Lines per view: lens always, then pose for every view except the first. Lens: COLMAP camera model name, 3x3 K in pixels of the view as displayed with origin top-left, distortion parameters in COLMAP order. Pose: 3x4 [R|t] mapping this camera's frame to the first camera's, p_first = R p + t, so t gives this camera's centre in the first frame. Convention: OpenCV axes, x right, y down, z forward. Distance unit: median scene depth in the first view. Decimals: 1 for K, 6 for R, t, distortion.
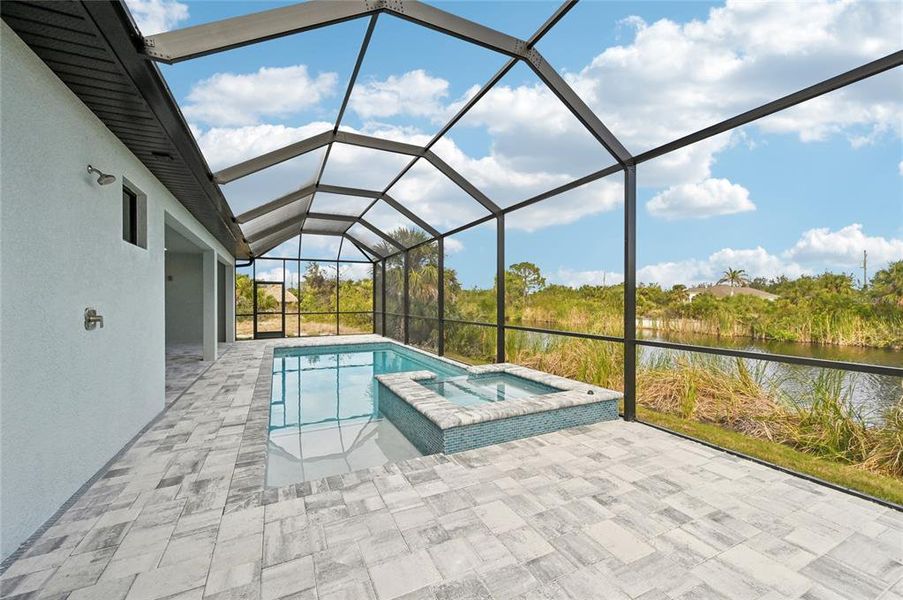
lens RADIAL K [[364.4, 0, 452.9], [0, 364.4, 303.3], [0, 0, 1]] dist [-0.001242, -0.000275]
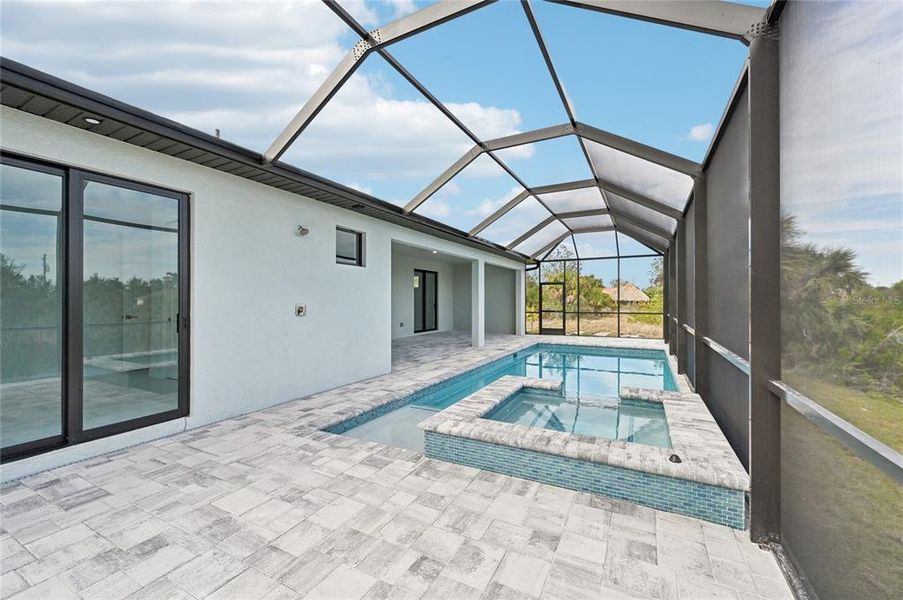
lens RADIAL K [[365.4, 0, 452.0], [0, 365.4, 298.6], [0, 0, 1]] dist [-0.001753, -0.000234]
pose [[0.594526, -0.000634, -0.804076, 0.754254], [-0.007310, 0.999954, -0.006193, -0.008281], [0.804043, 0.009560, 0.594494, 0.423955]]
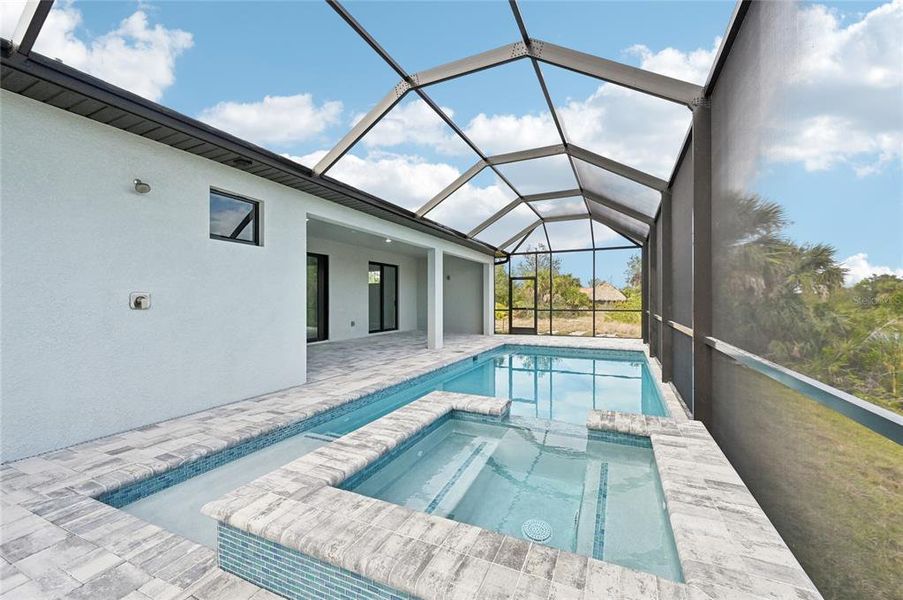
lens RADIAL K [[362.8, 0, 451.5], [0, 362.8, 300.0], [0, 0, 1]] dist [-0.000098, -0.000051]
pose [[0.632160, 0.001797, -0.774836, 0.545259], [-0.006925, 0.999970, -0.003331, 0.028622], [0.774807, 0.007472, 0.632154, 0.849381]]
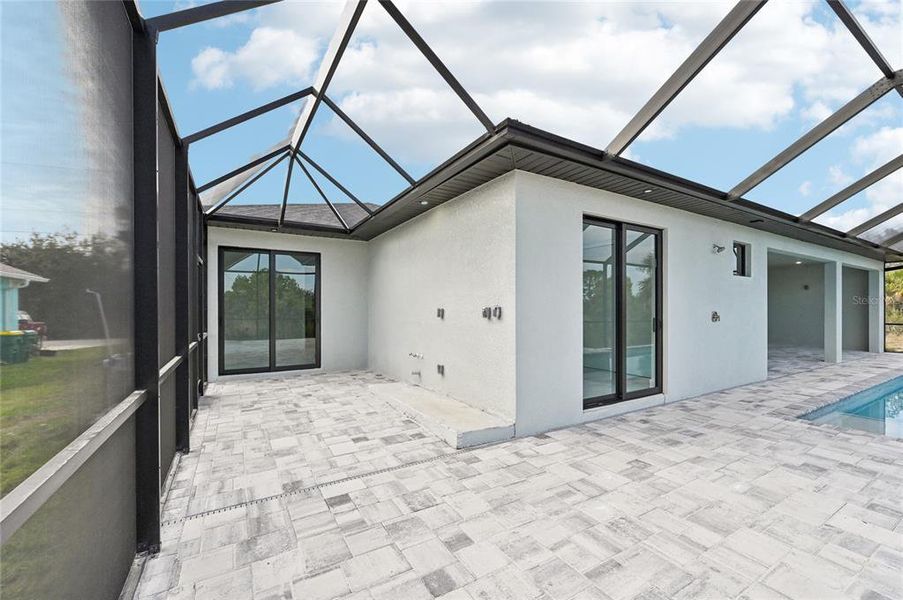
lens RADIAL K [[364.4, 0, 452.9], [0, 364.4, 303.3], [0, 0, 1]] dist [-0.001242, -0.000275]
pose [[0.085057, -0.009355, -0.996332, 0.816051], [-0.008591, 0.999912, -0.010122, 0.000077], [0.996339, 0.009421, 0.084969, -0.578170]]
